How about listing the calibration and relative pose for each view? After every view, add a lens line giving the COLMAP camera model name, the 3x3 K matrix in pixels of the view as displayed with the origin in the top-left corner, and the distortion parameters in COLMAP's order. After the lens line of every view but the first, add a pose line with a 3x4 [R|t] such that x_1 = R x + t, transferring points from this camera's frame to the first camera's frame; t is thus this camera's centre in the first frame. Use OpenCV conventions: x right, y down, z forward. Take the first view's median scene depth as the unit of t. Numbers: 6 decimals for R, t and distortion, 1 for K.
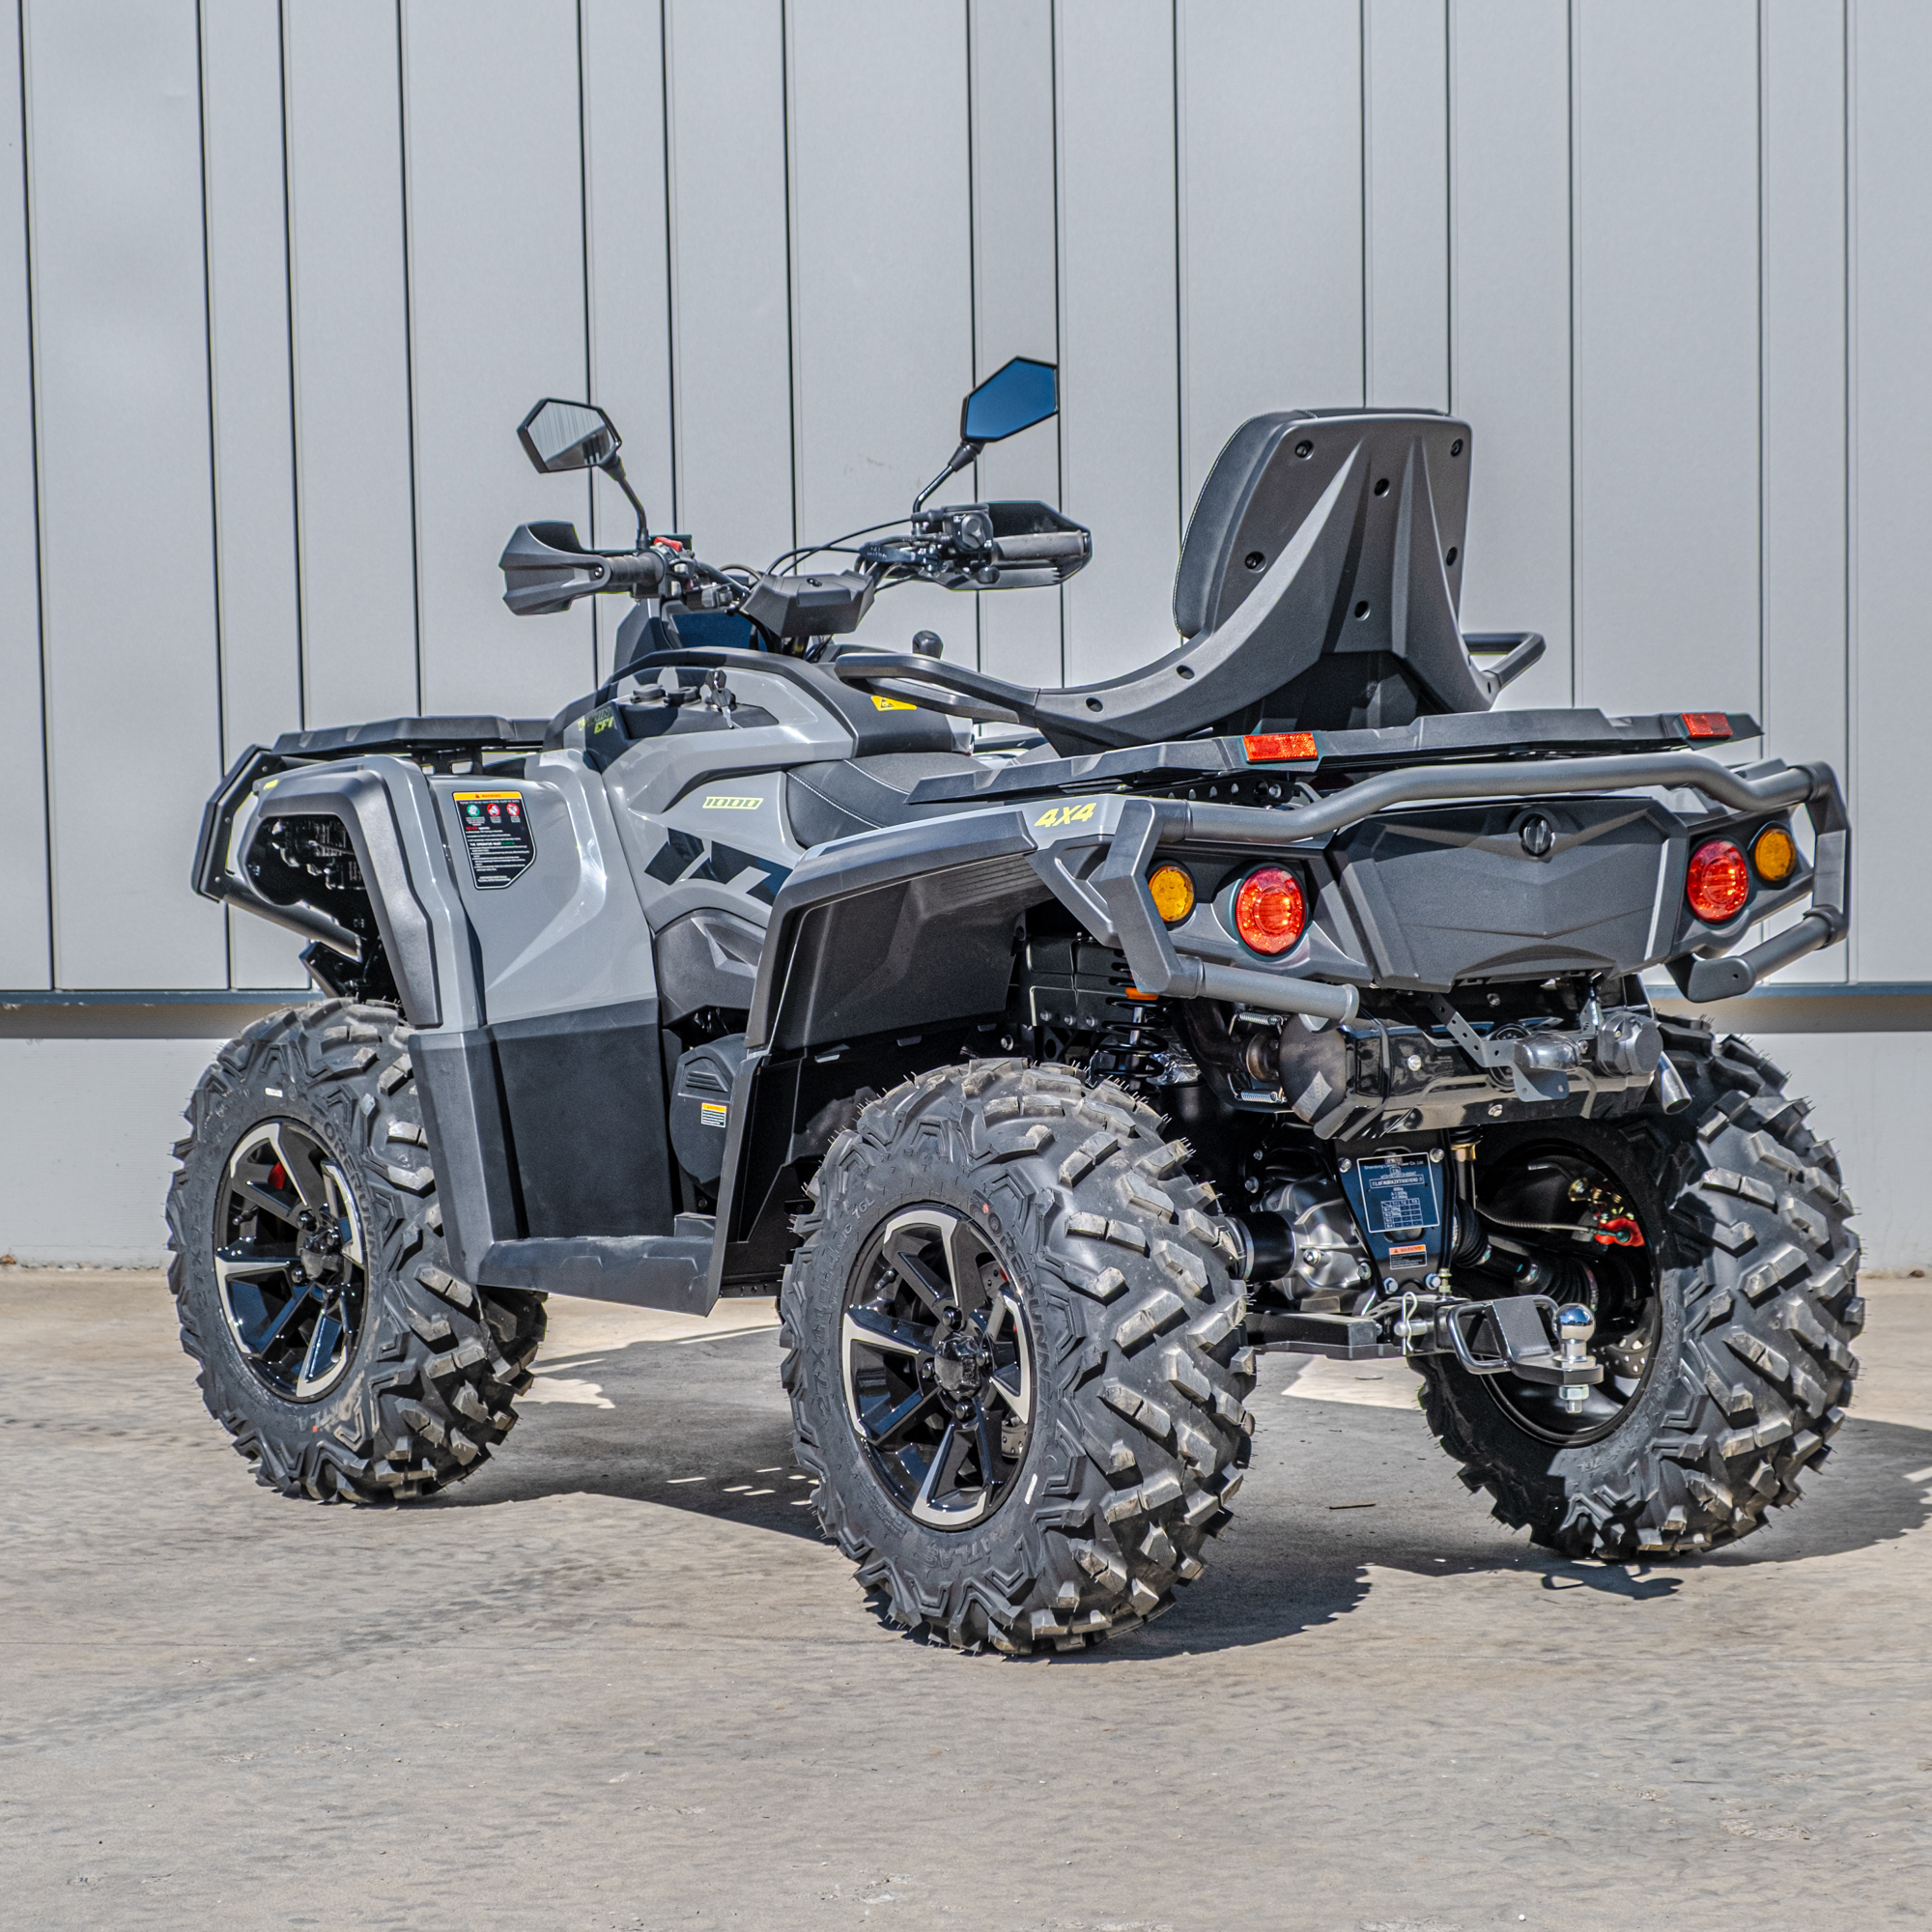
lens RADIAL K [[6433.9, 0, 969.1], [0, 6433.9, 851.2], [0, 0, 1]] dist [0.555696, -5.552667]
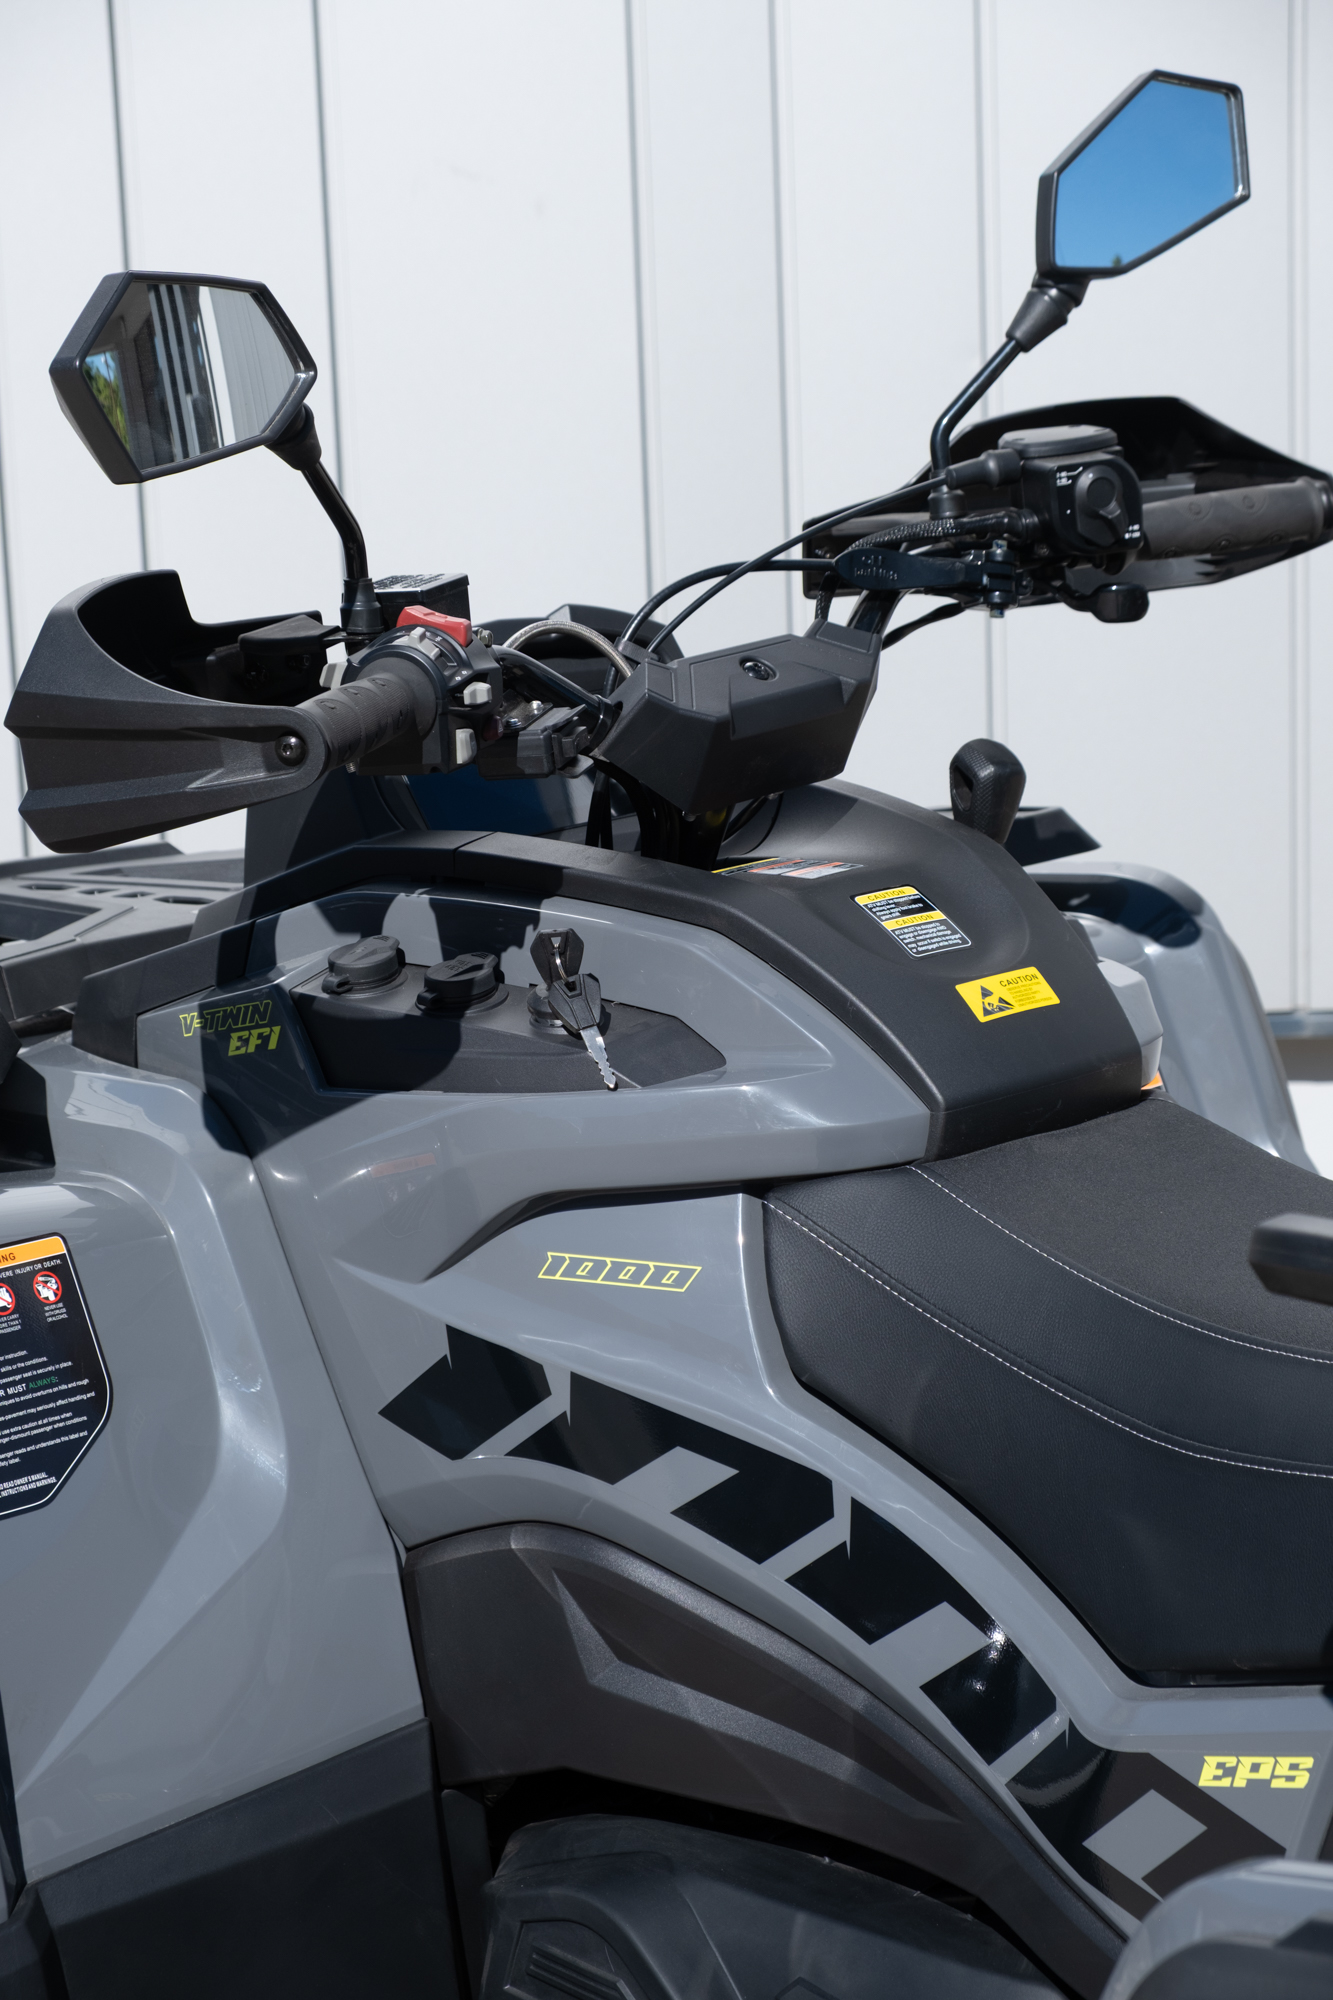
lens RADIAL K [[4844.0, 0, 666.5], [0, 4844.0, 1000.0], [0, 0, 1]] dist [0.037139, 0.499023]
pose [[0.991695, -0.048281, 0.119202, -0.067686], [0.029425, 0.987452, 0.155157, -0.069082], [-0.125198, -0.150361, 0.980672, 0.705992]]
